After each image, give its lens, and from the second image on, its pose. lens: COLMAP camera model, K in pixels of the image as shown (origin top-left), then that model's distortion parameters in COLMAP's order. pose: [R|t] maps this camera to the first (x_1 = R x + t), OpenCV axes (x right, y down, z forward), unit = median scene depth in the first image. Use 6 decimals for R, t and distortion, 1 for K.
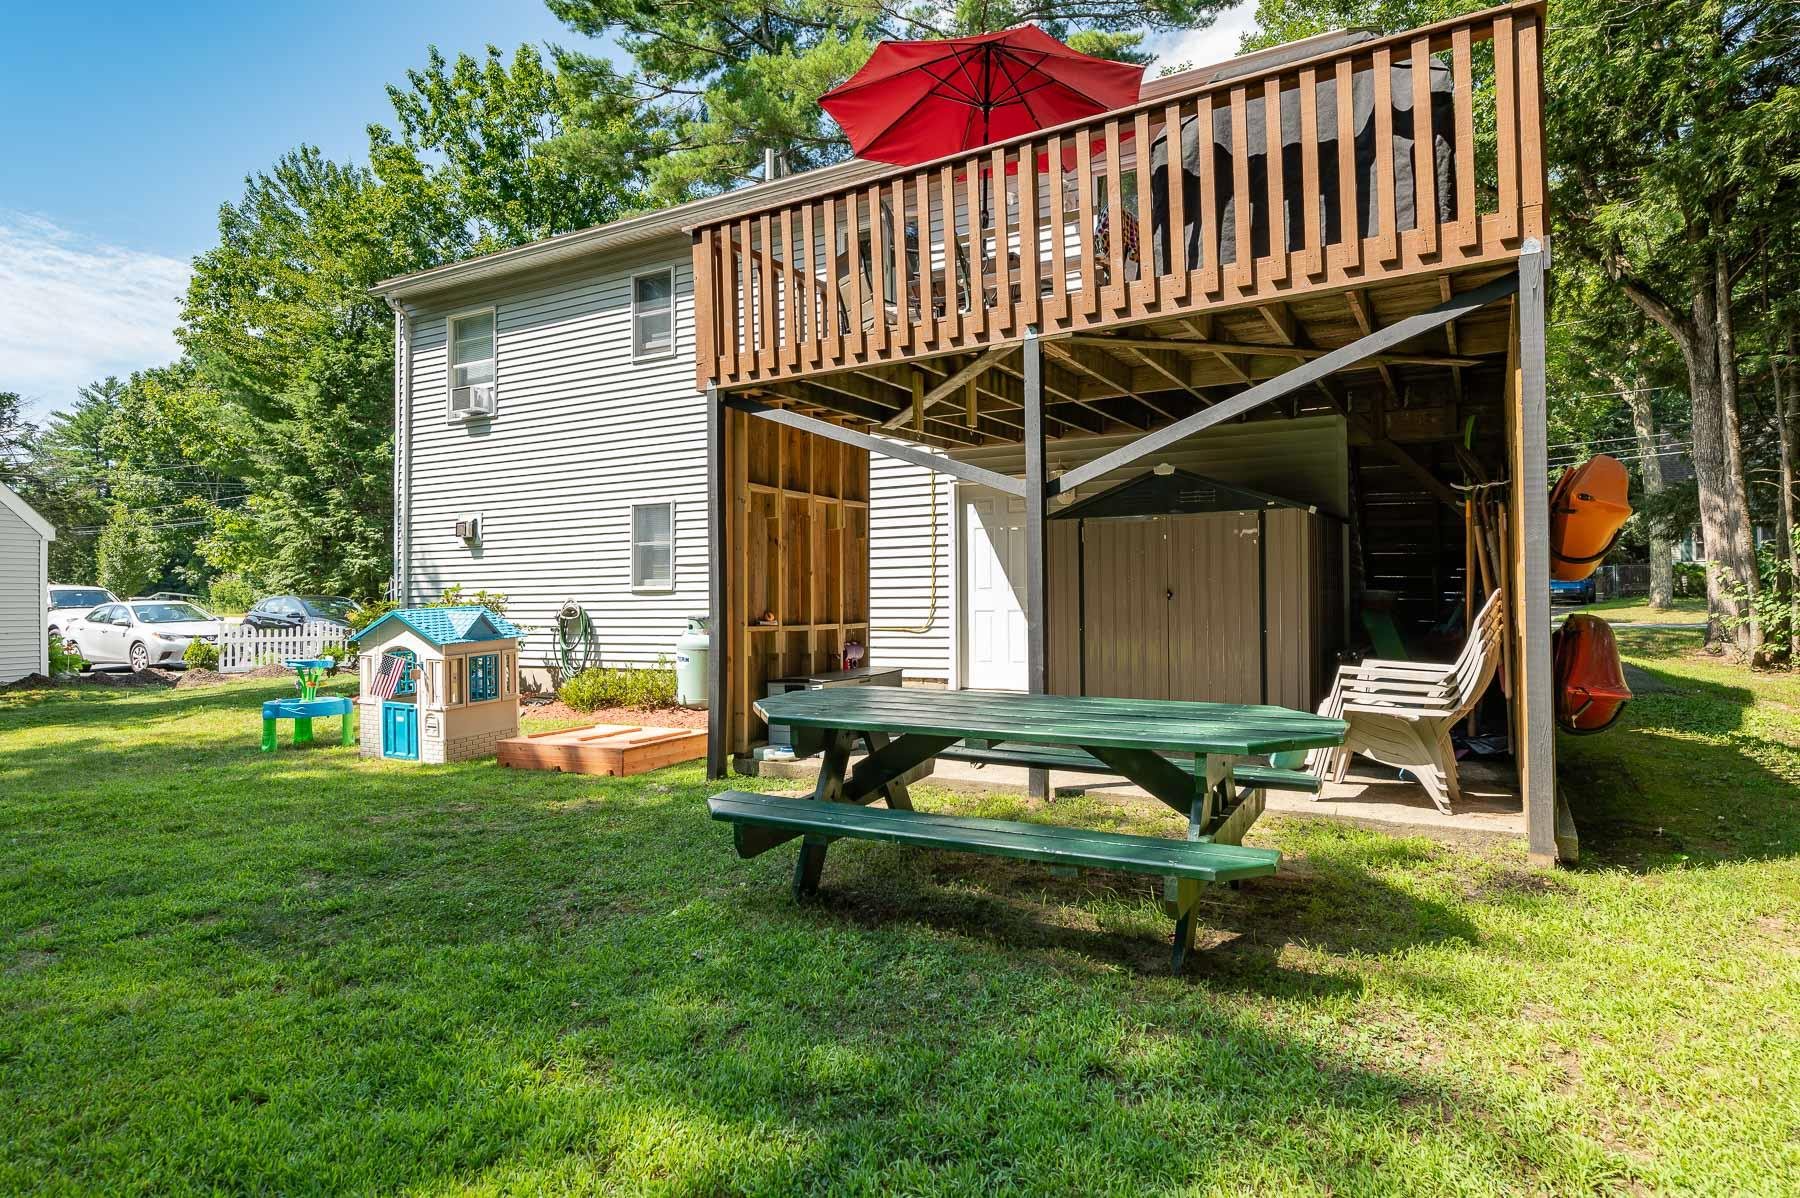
lens RADIAL K [[1044.5, 0, 898.3], [0, 1044.5, 592.8], [0, 0, 1]] dist [-0.000585, -0.000399]
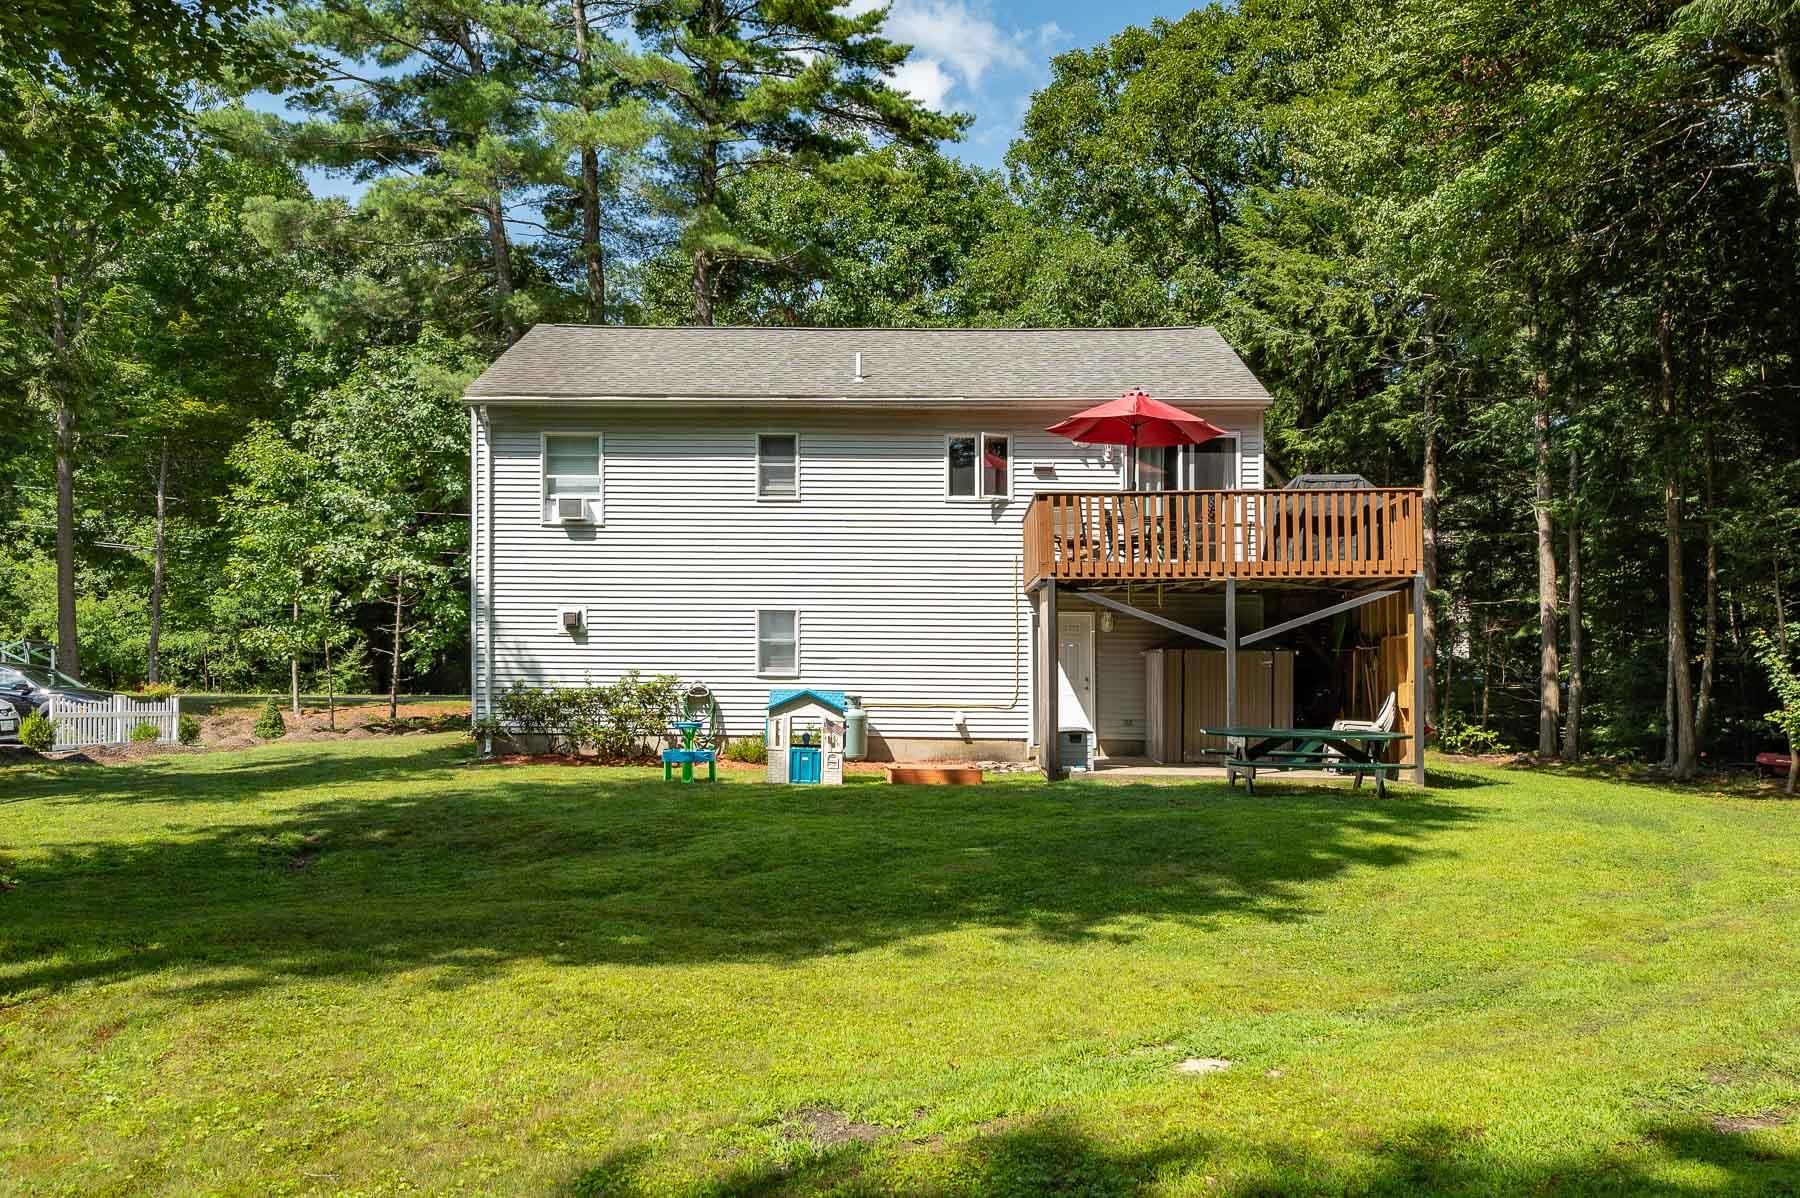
lens RADIAL K [[1583.0, 0, 901.0], [0, 1583.0, 600.6], [0, 0, 1]] dist [0.005882, -0.000238]
pose [[0.872438, 0.042244, 0.486896, -1.071243], [-0.022843, 0.998693, -0.045717, -0.009260], [-0.488191, 0.028763, 0.872263, -0.819235]]
